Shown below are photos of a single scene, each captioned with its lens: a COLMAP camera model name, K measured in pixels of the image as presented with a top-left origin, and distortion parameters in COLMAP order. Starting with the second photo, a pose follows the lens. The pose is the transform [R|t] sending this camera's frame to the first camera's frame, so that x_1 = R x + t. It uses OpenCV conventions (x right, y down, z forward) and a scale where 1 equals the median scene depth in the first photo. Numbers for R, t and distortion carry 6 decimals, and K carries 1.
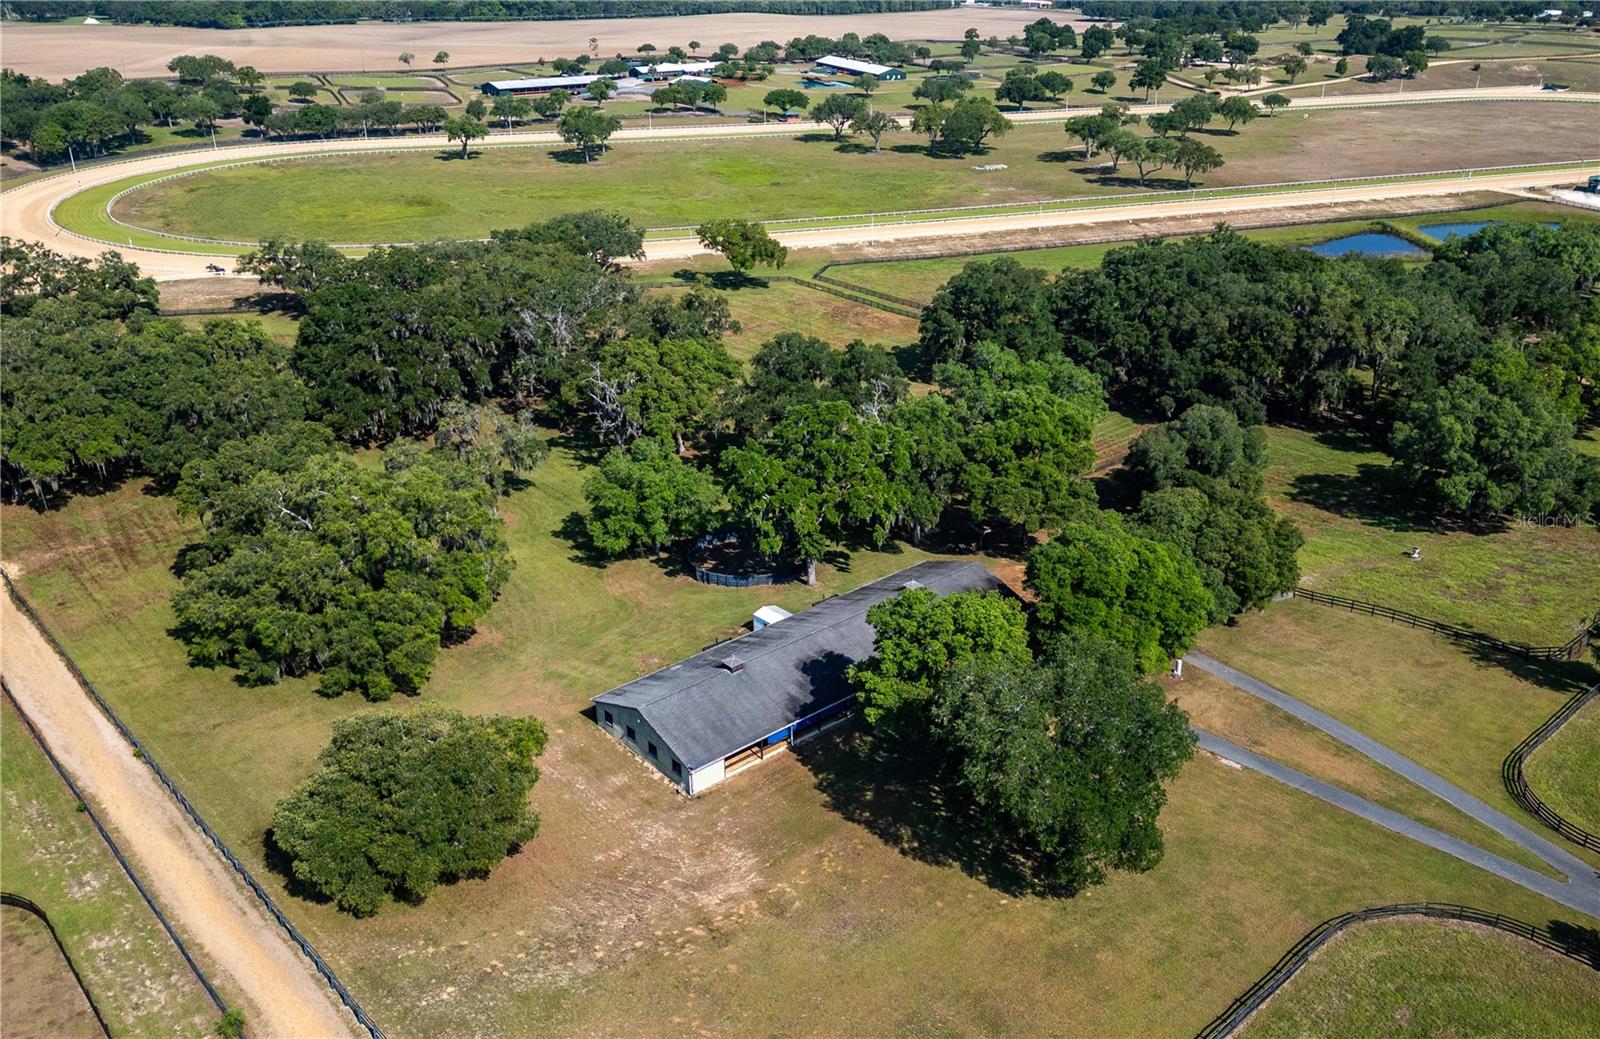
lens RADIAL K [[1310.9, 0, 871.6], [0, 1310.9, 515.7], [0, 0, 1]] dist [0.067429, -0.063312]
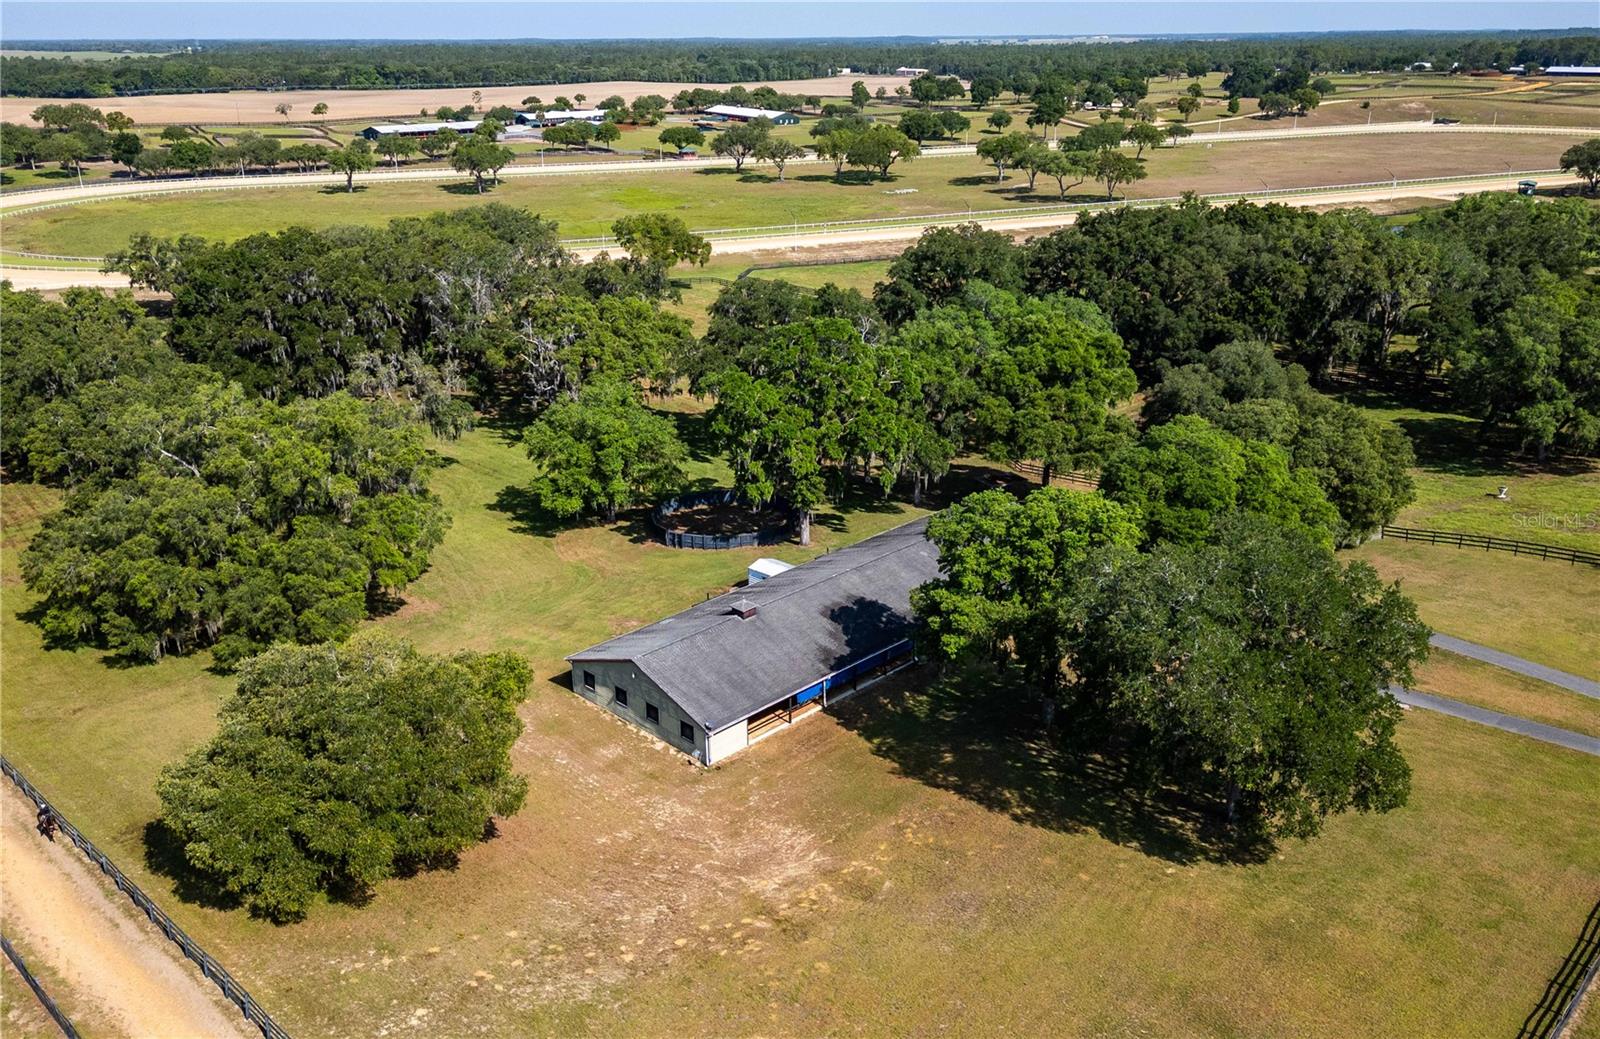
lens RADIAL K [[1307.2, 0, 800.0], [0, 1307.2, 519.5], [0, 0, 1]] dist [0.069636, -0.068678]
pose [[0.998891, -0.027798, 0.038003, -0.046825], [0.029941, 0.997924, -0.057027, 0.049145], [-0.036339, 0.058101, 0.997649, 0.097724]]
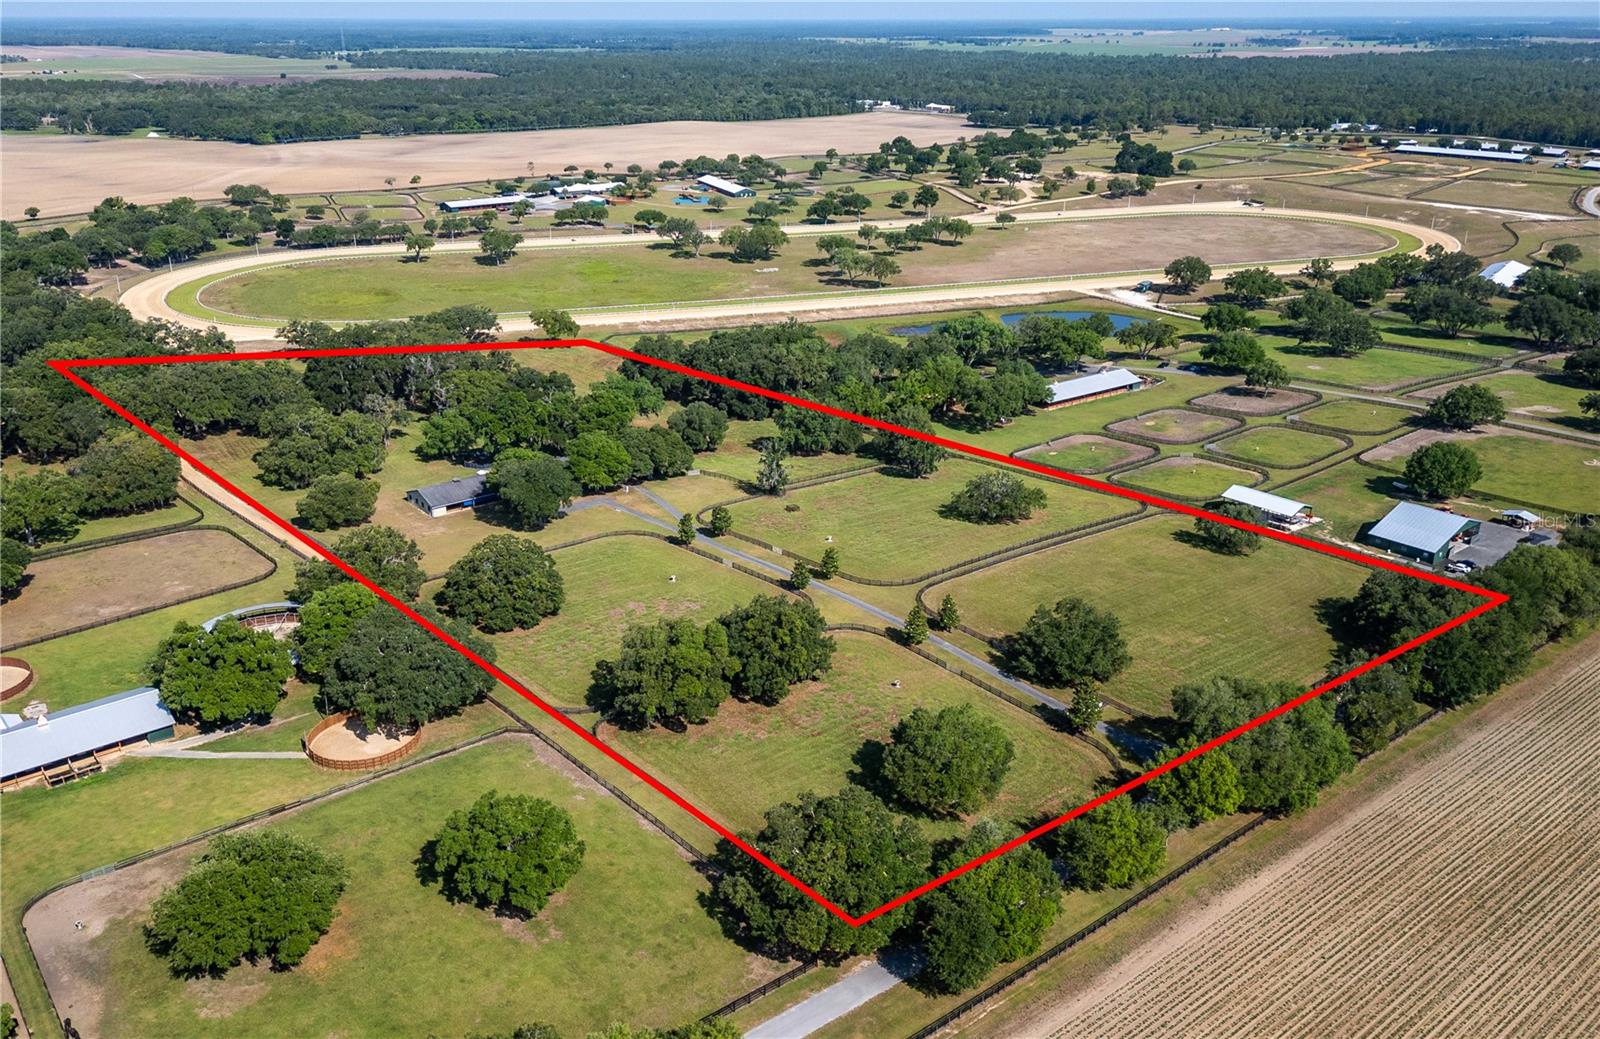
lens RADIAL K [[1335.2, 0, 779.4], [0, 1335.2, 515.9], [0, 0, 1]] dist [0.074777, -0.083486]
pose [[0.997710, 0.016886, -0.065495, 0.359408], [-0.020099, 0.998611, -0.048711, 0.146814], [0.064581, 0.049916, 0.996663, -0.836630]]
